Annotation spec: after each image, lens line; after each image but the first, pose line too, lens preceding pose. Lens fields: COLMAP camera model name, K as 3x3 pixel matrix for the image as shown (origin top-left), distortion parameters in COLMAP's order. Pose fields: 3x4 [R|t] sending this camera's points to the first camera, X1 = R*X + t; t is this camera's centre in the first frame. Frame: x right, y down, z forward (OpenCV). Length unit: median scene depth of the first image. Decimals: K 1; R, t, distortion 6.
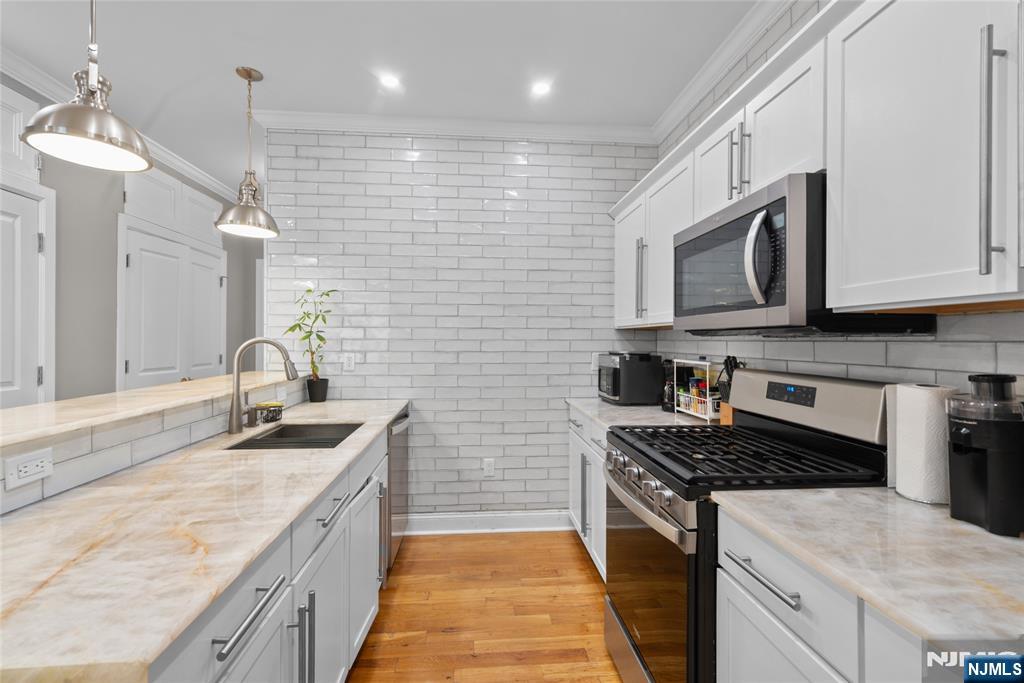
lens RADIAL K [[469.6, 0, 512.0], [0, 469.6, 341.5], [0, 0, 1]] dist [-0.003103, 0.000053]
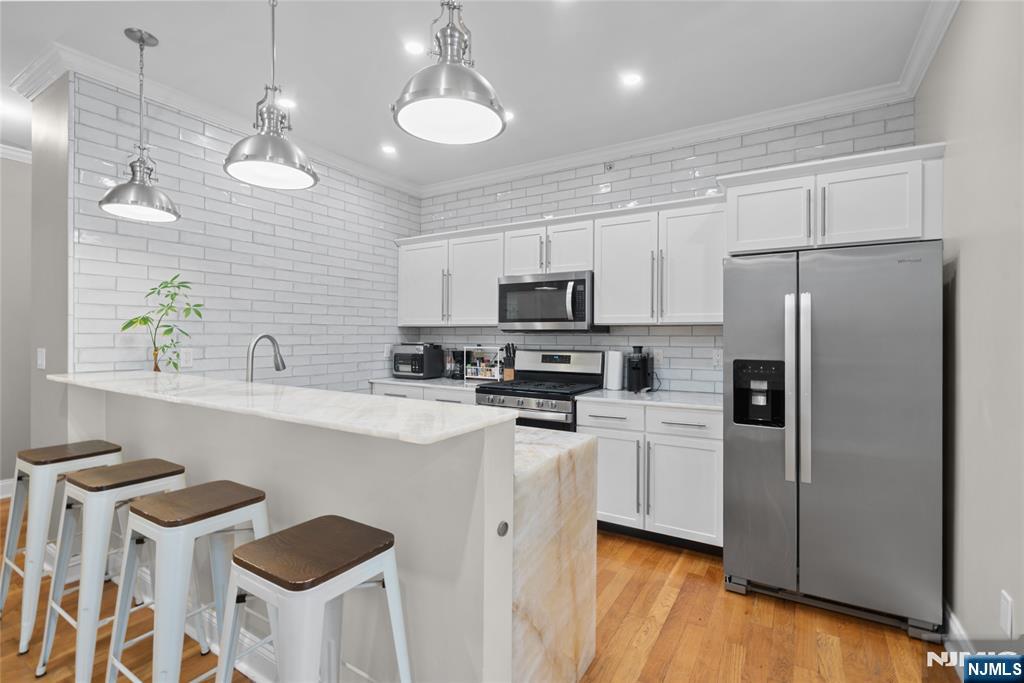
lens RADIAL K [[475.4, 0, 512.5], [0, 475.4, 336.8], [0, 0, 1]] dist [-0.000407, 0.000198]
pose [[0.593107, -0.003917, 0.805114, -1.078260], [0.000189, 0.999989, 0.004726, -0.004470], [-0.805124, -0.002651, 0.593101, -0.137885]]
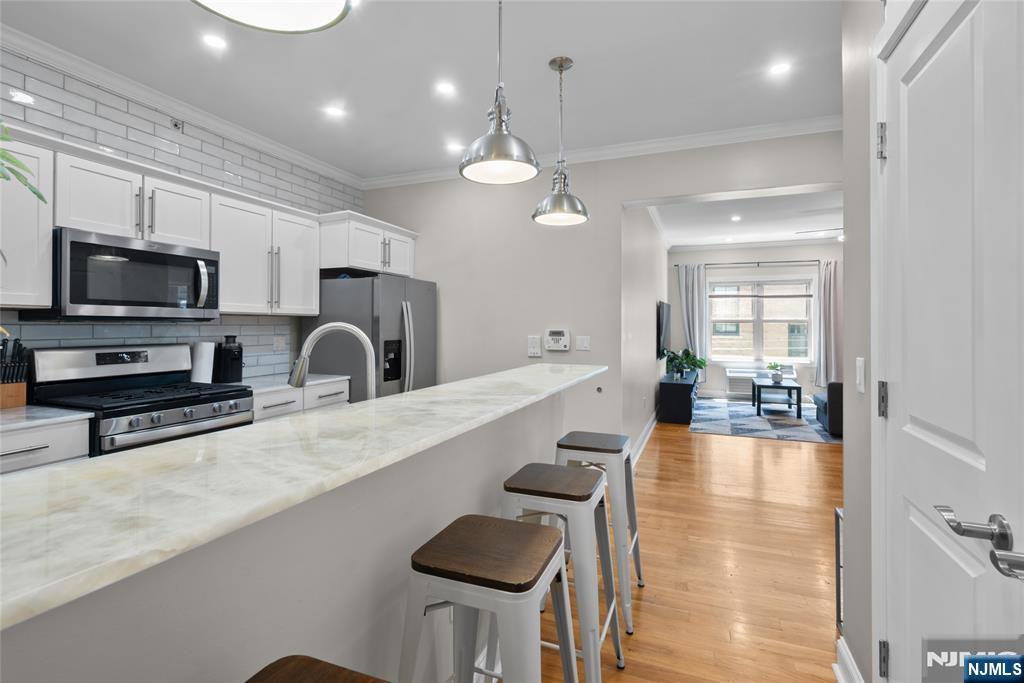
lens RADIAL K [[469.7, 0, 517.3], [0, 469.7, 324.0], [0, 0, 1]] dist [-0.002030, -0.000013]
pose [[-0.896620, -0.003718, 0.442786, -1.049977], [-0.004985, 0.999986, -0.001698, -0.006584], [-0.442774, -0.003730, -0.896626, 1.470781]]
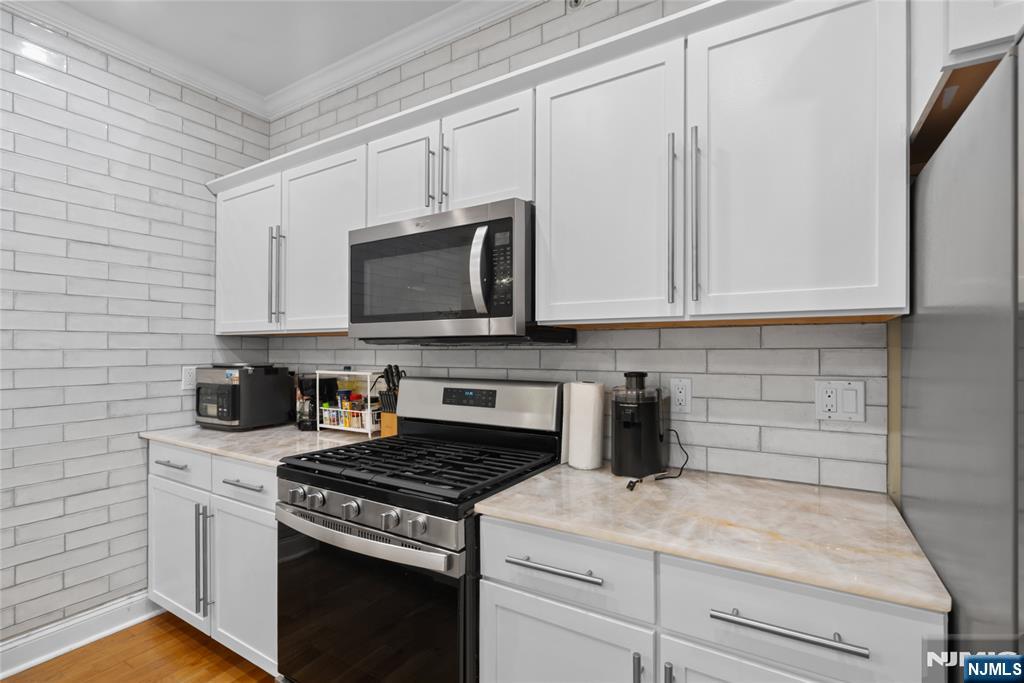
lens RADIAL K [[473.2, 0, 509.0], [0, 473.2, 350.7], [0, 0, 1]] dist [-0.000531, 0.000172]
pose [[0.594337, -0.004478, 0.804204, -0.192520], [0.004740, 0.999987, 0.002065, 0.000064], [-0.804202, 0.002585, 0.594350, 0.214235]]
